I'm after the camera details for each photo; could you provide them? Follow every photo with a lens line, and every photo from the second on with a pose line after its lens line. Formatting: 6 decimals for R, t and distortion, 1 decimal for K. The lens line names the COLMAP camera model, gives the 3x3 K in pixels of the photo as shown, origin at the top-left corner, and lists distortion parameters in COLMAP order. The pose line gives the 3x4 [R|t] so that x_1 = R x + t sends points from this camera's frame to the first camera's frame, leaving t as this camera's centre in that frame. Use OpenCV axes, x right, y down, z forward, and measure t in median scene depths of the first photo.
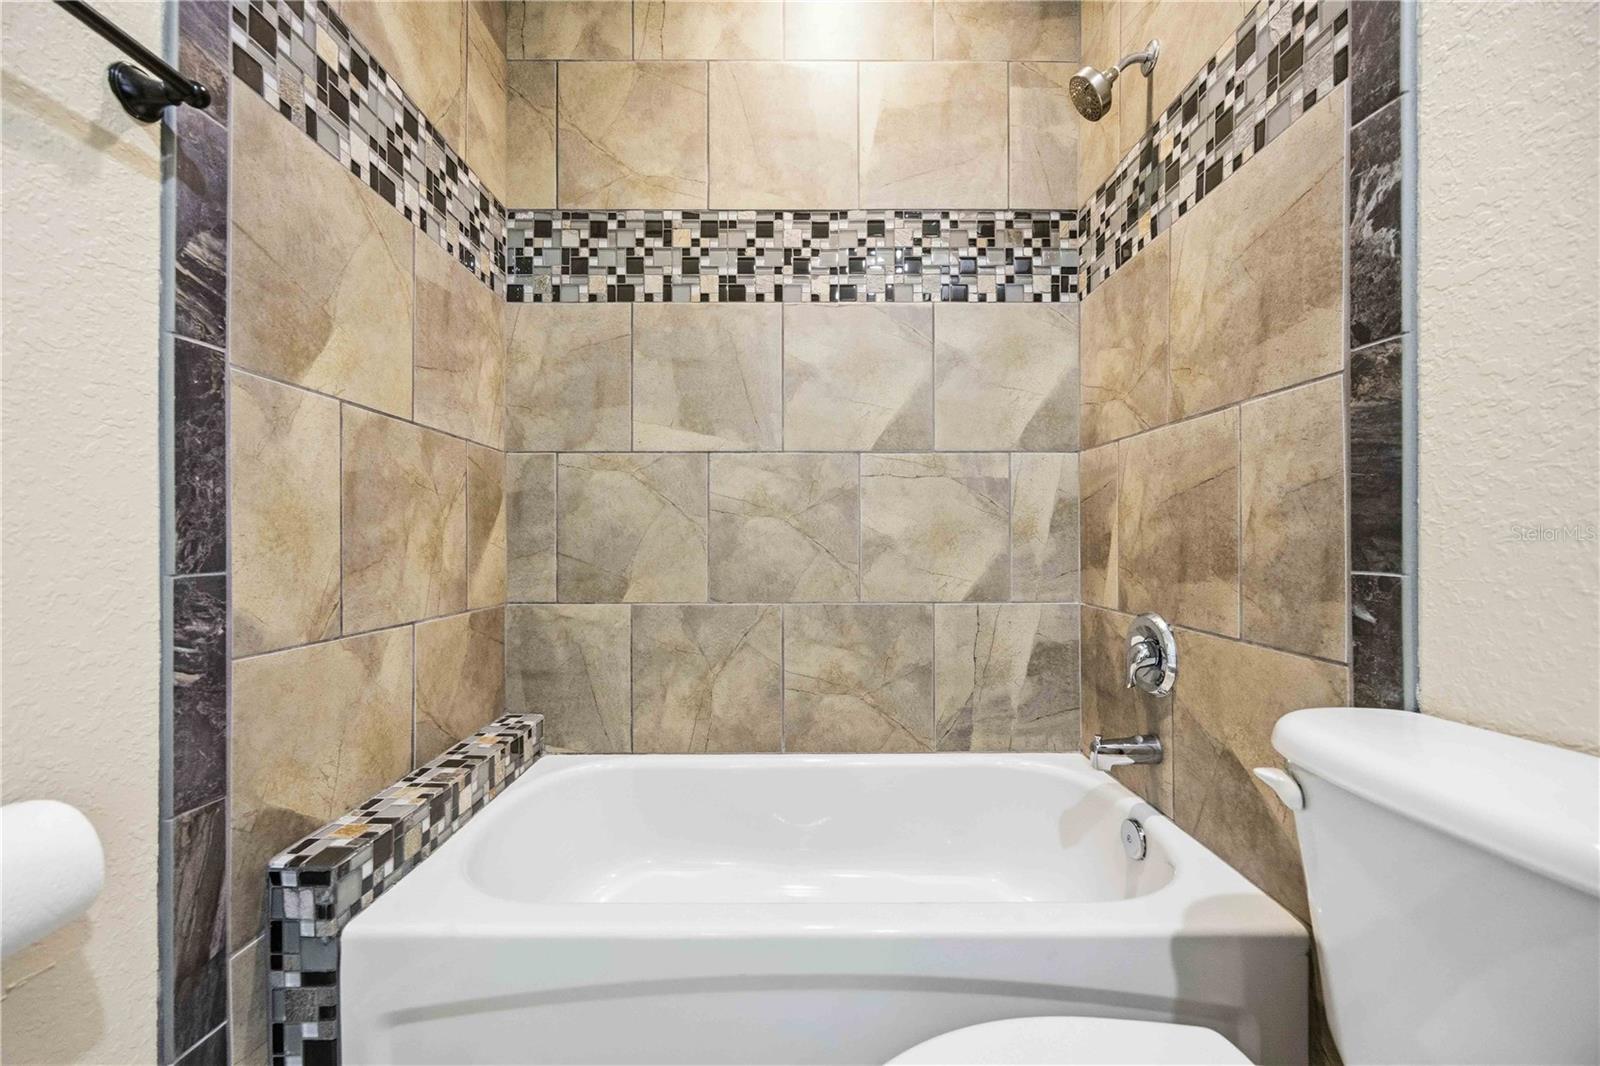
lens RADIAL K [[616.9, 0, 797.2], [0, 616.9, 537.5], [0, 0, 1]] dist [-0.002782, -0.000832]
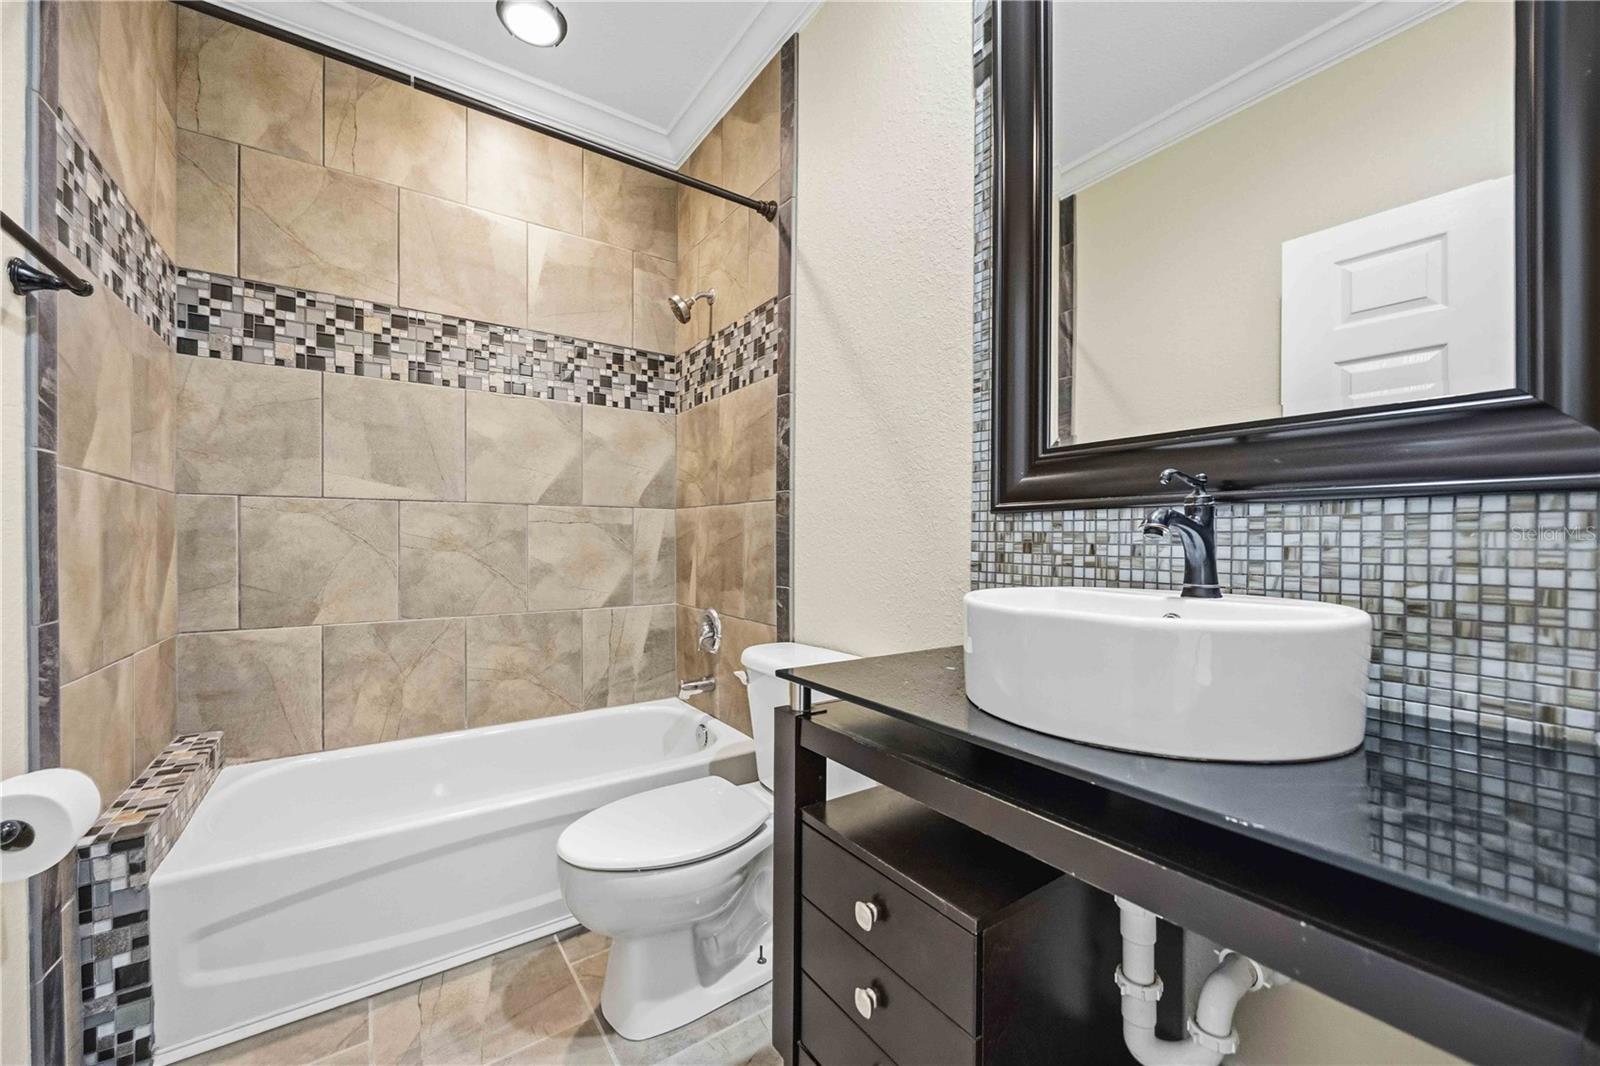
lens RADIAL K [[616.9, 0, 796.2], [0, 616.9, 542.9], [0, 0, 1]] dist [-0.002782, -0.000832]
pose [[0.828779, -0.000899, 0.559575, -0.175491], [-0.003702, 0.999968, 0.007089, -0.063242], [-0.559564, -0.007946, 0.828749, -0.494447]]
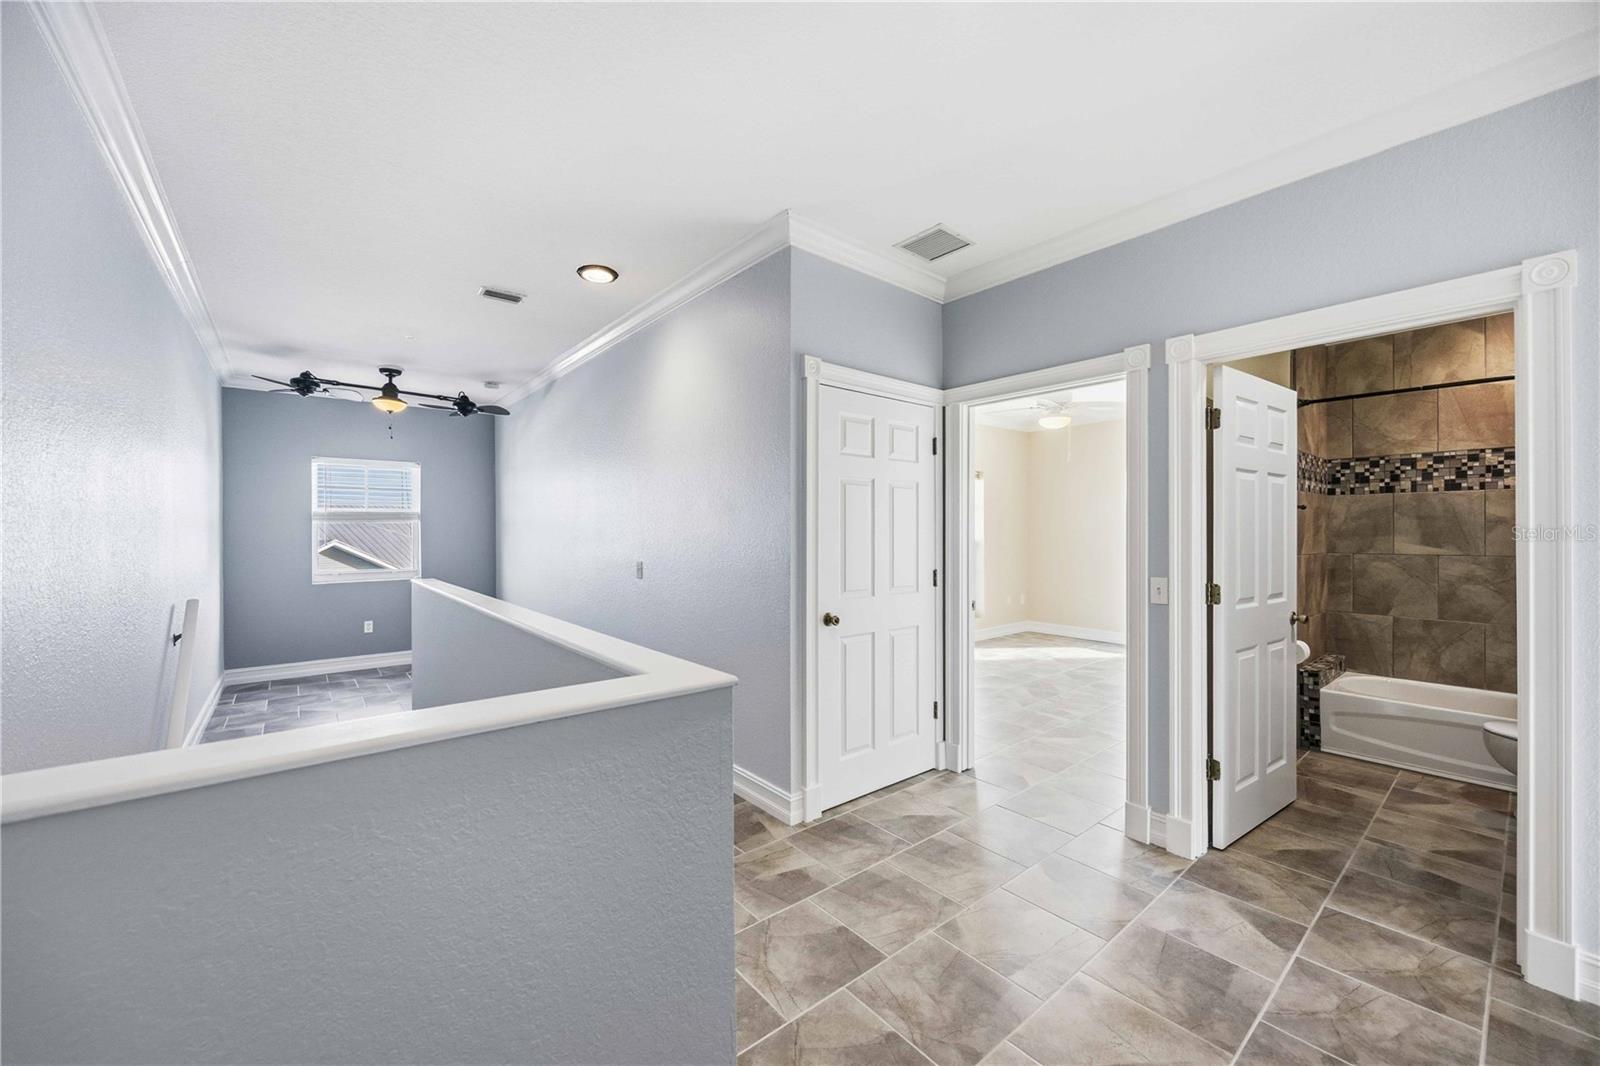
lens RADIAL K [[616.9, 0, 794.1], [0, 616.9, 532.8], [0, 0, 1]] dist [-0.002782, -0.000832]
pose [[0.622236, 0.000758, -0.782829, 0.162051], [0.003825, 0.999985, 0.004009, -0.243423], [0.782820, -0.005489, 0.622224, -2.381377]]
